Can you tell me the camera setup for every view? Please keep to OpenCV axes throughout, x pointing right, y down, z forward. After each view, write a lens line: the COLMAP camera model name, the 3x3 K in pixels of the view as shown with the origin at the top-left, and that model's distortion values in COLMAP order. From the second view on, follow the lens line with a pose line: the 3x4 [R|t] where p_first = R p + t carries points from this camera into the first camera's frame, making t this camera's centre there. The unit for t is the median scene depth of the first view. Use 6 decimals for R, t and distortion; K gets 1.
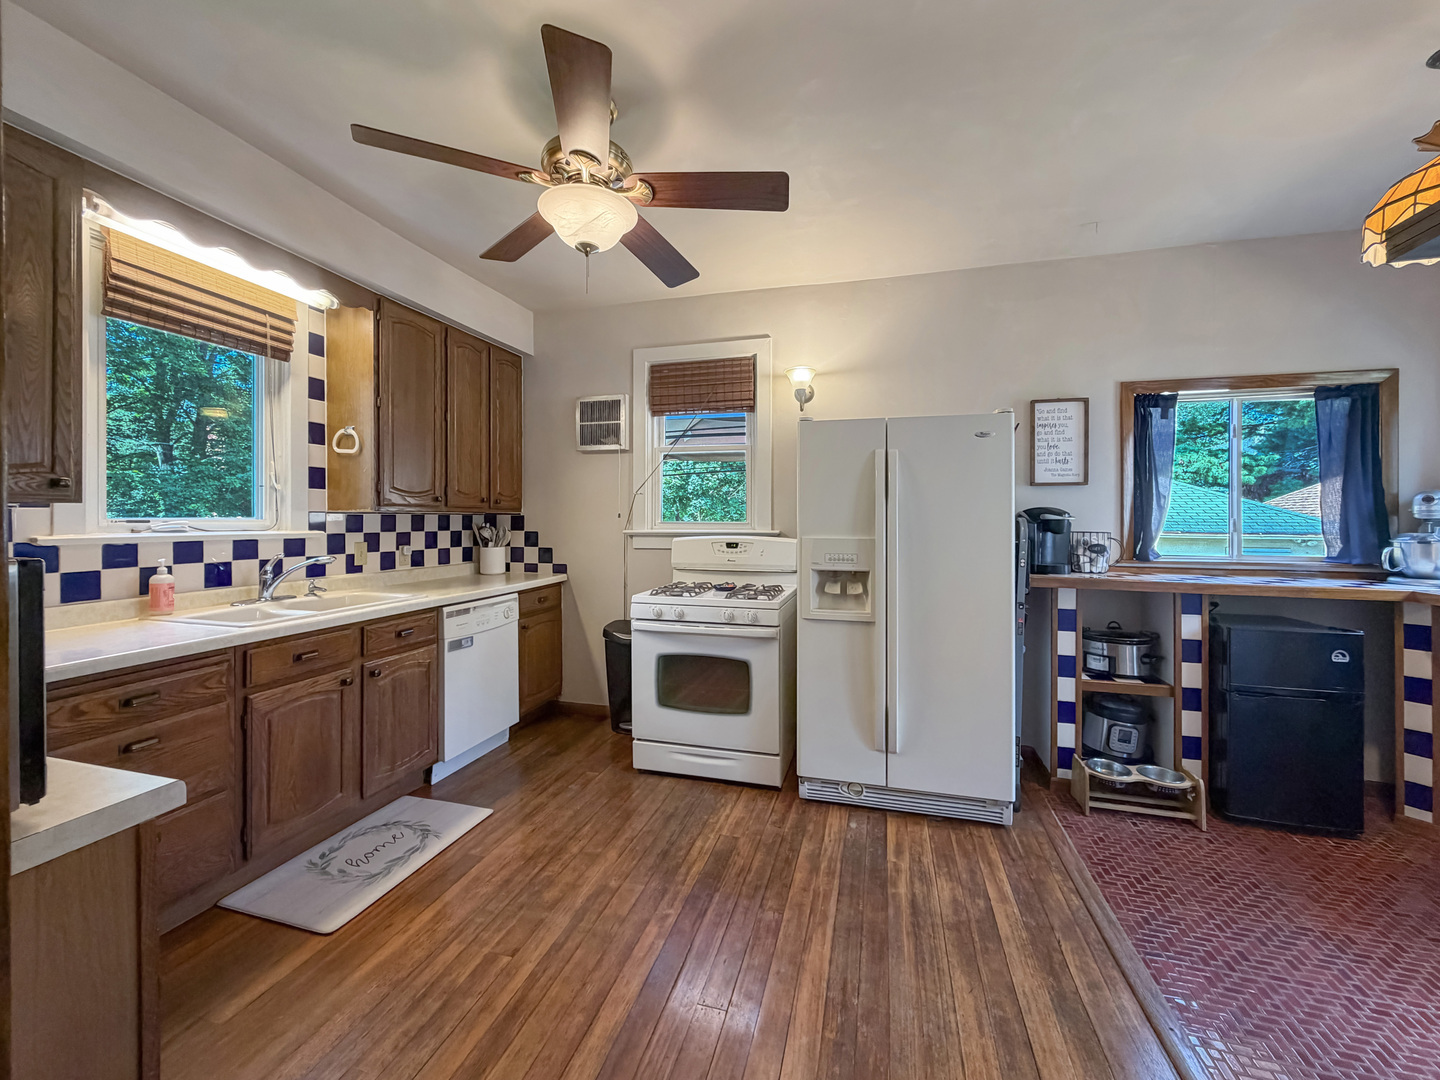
lens RADIAL K [[577.6, 0, 708.4], [0, 577.6, 518.4], [0, 0, 1]] dist [-0.000022, 0.000133]
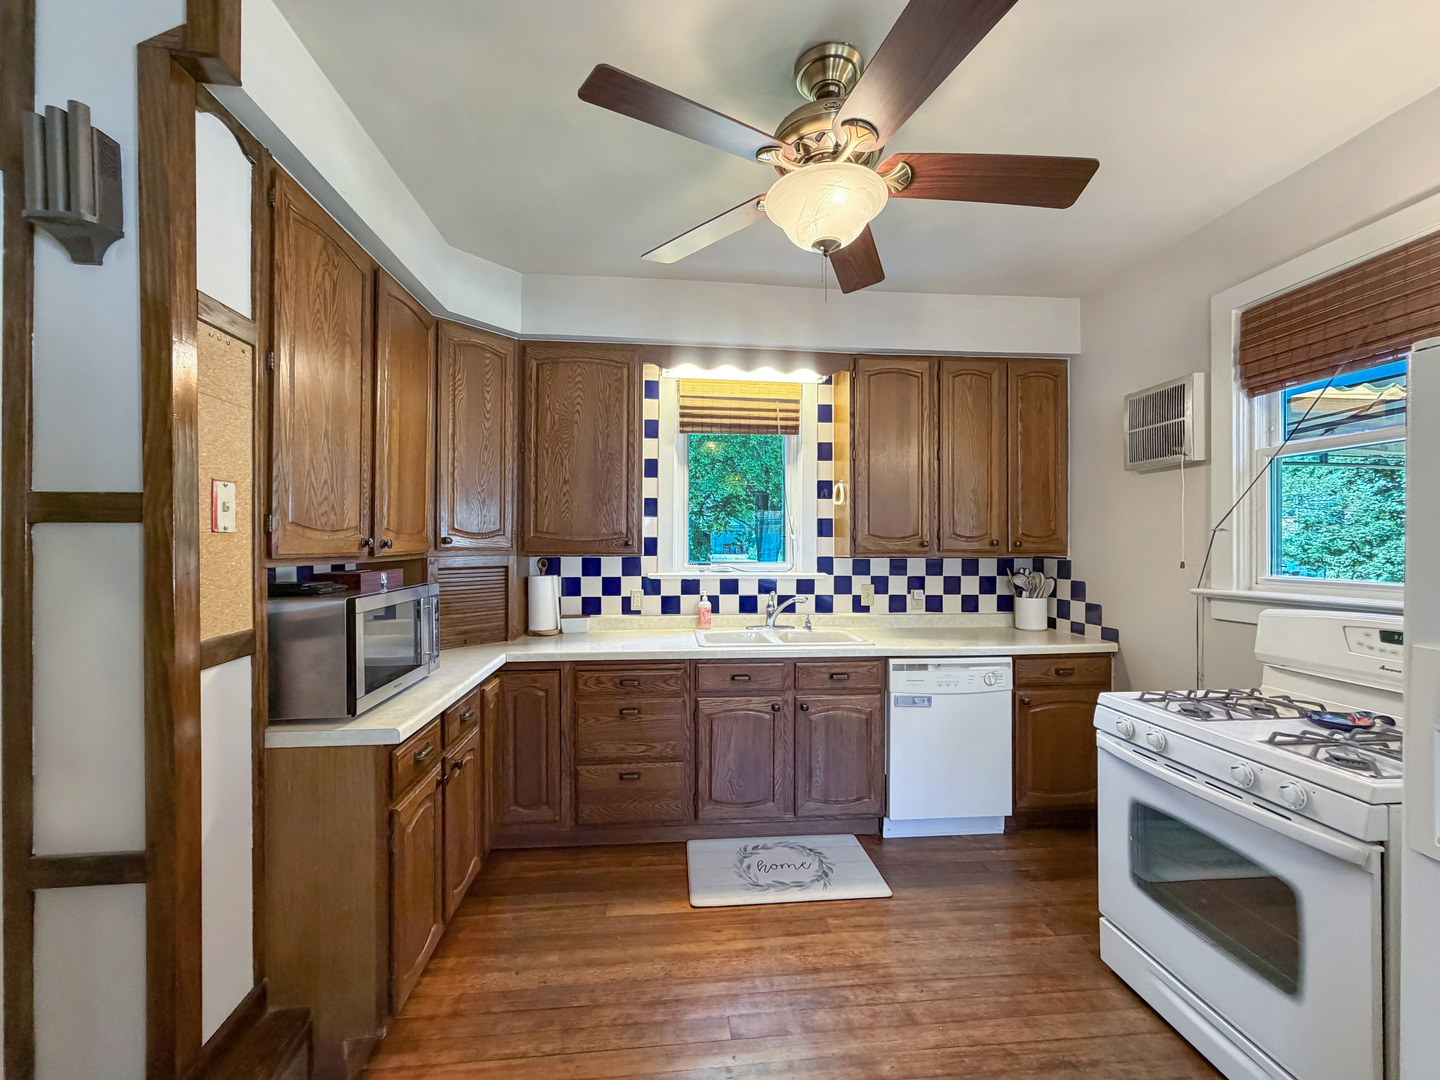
lens RADIAL K [[577.6, 0, 720.1], [0, 577.6, 543.4], [0, 0, 1]] dist [-0.000022, 0.000133]
pose [[0.374722, -0.004885, -0.927125, 0.350871], [-0.001813, 0.999980, -0.006001, -0.033756], [0.927136, 0.003929, 0.374705, 0.400104]]
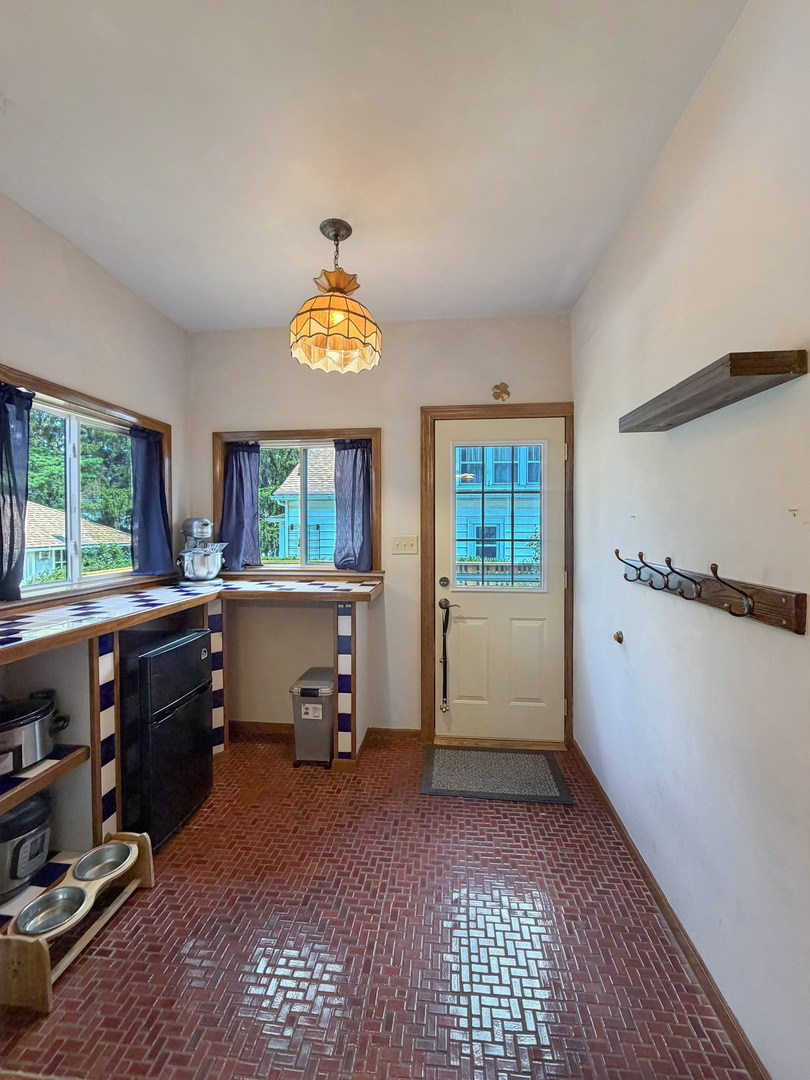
lens RADIAL K [[433.2, 0, 410.9], [0, 433.2, 530.4], [0, 0, 1]] dist [-0.000022, 0.000133]
pose [[-0.190315, -0.016396, 0.981586, 0.100017], [-0.001782, 0.999865, 0.016356, -0.033794], [-0.981721, 0.001363, -0.190319, 0.651098]]
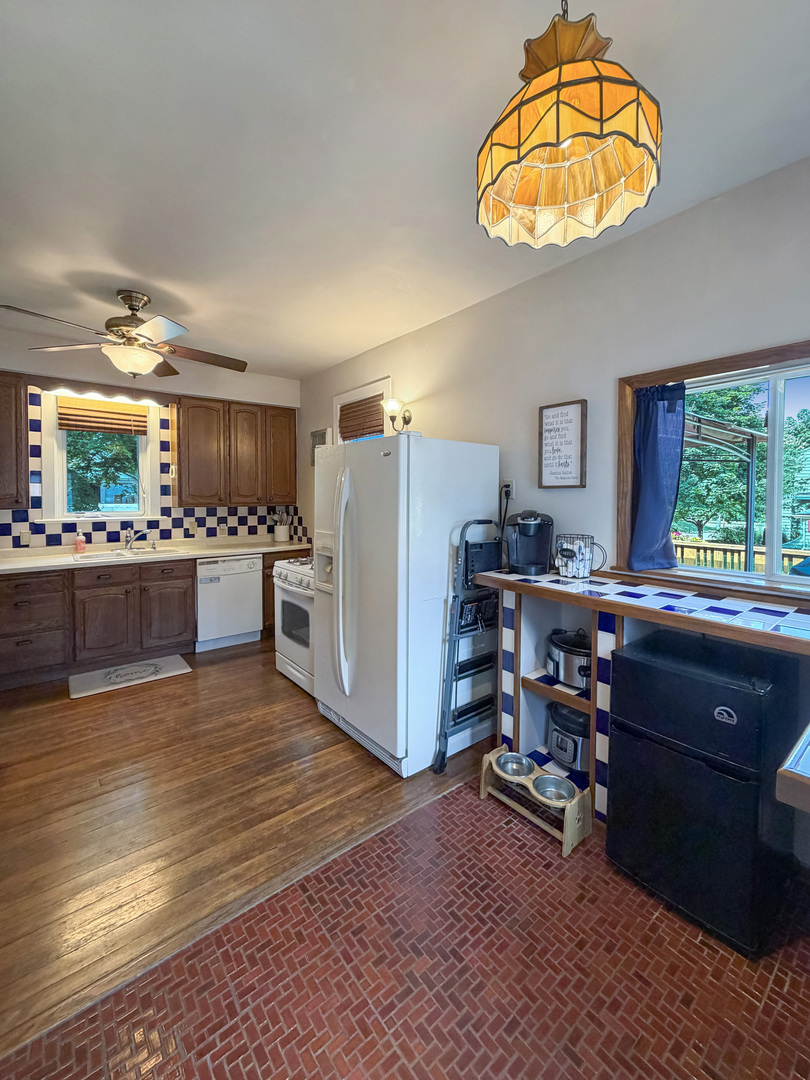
lens RADIAL K [[433.2, 0, 396.1], [0, 433.2, 505.1], [0, 0, 1]] dist [-0.000022, 0.000133]
pose [[0.820108, 0.008877, -0.572140, 0.927082], [0.003683, 0.999777, 0.020790, -0.051079], [0.572197, -0.019158, 0.819892, 0.236611]]
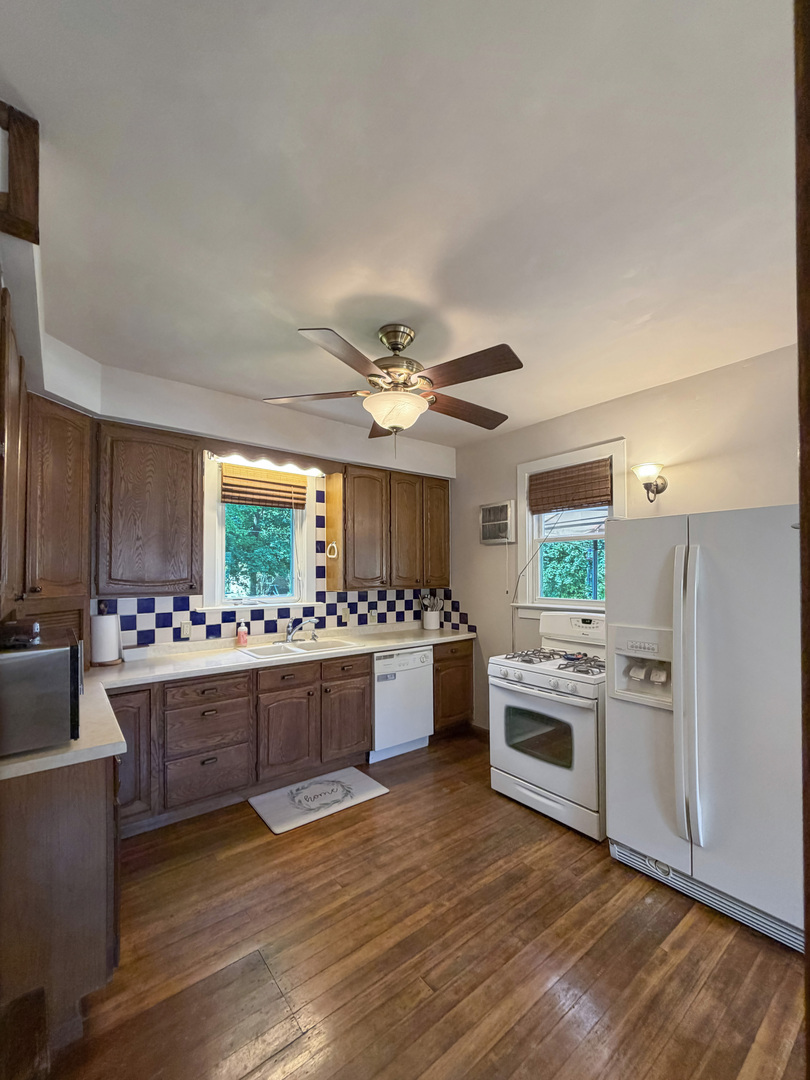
lens RADIAL K [[433.2, 0, 406.2], [0, 433.2, 567.8], [0, 0, 1]] dist [-0.000022, 0.000133]
pose [[0.815347, -0.014747, -0.578785, 0.329292], [0.007089, 0.999855, -0.015490, -0.066805], [0.578930, 0.008527, 0.815333, 0.078314]]
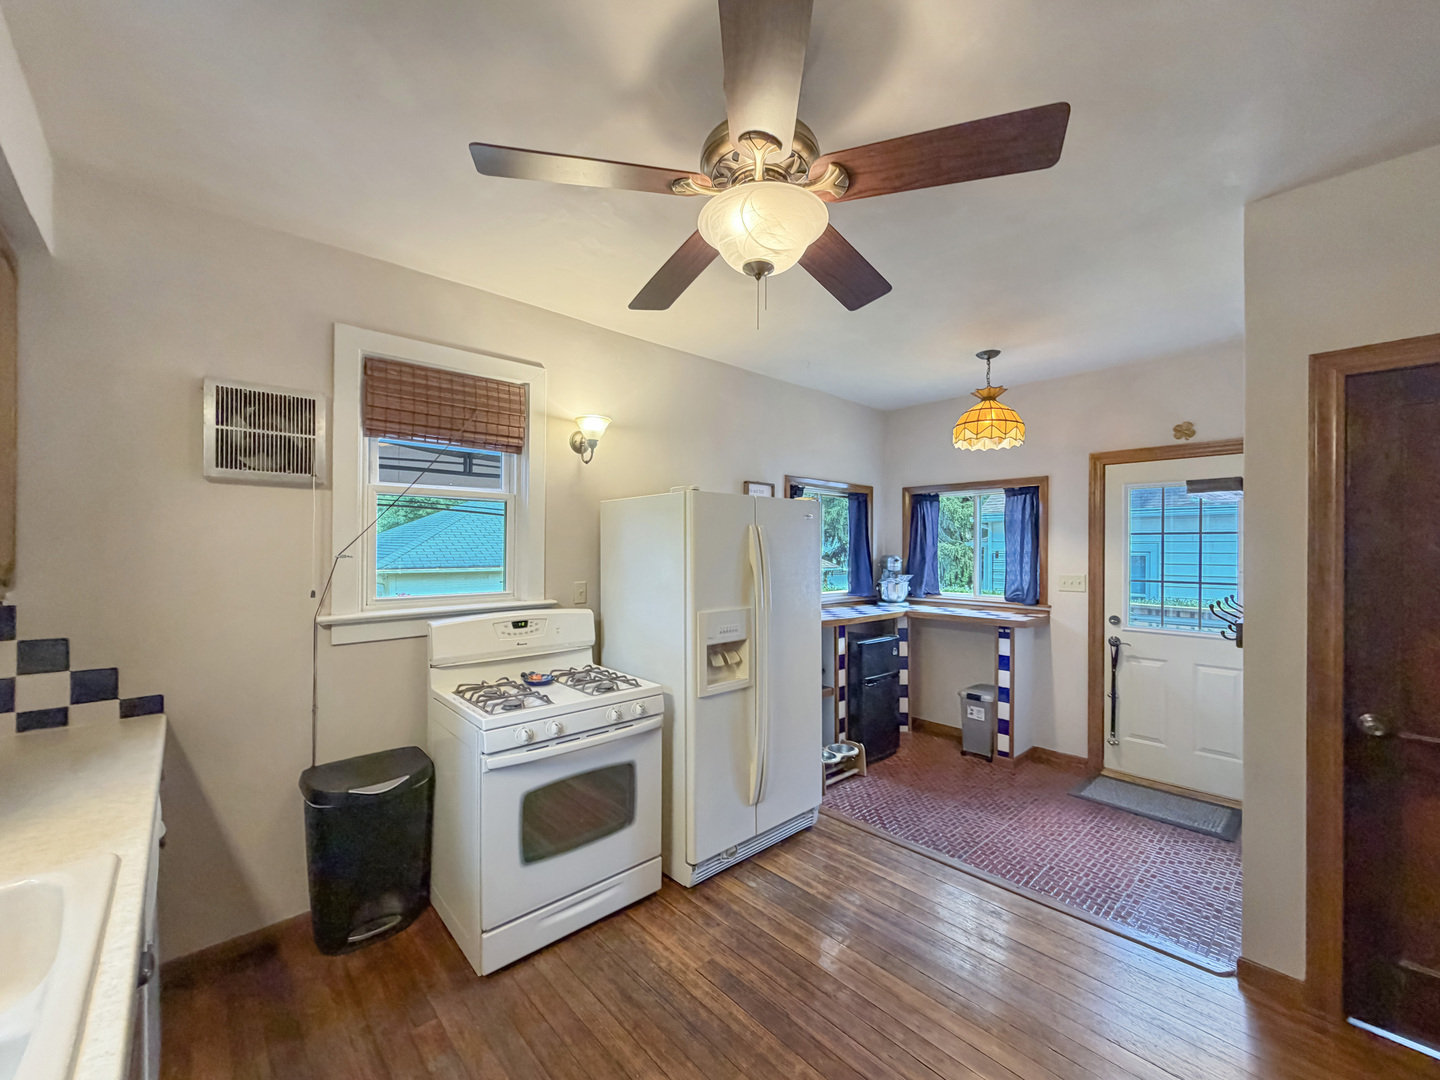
lens RADIAL K [[577.6, 0, 711.0], [0, 577.6, 547.8], [0, 0, 1]] dist [-0.000022, 0.000133]
pose [[0.531792, -0.005599, 0.846857, -0.623726], [-0.001760, 0.999969, 0.007716, -0.081815], [-0.846873, -0.005594, 0.531765, 0.468405]]
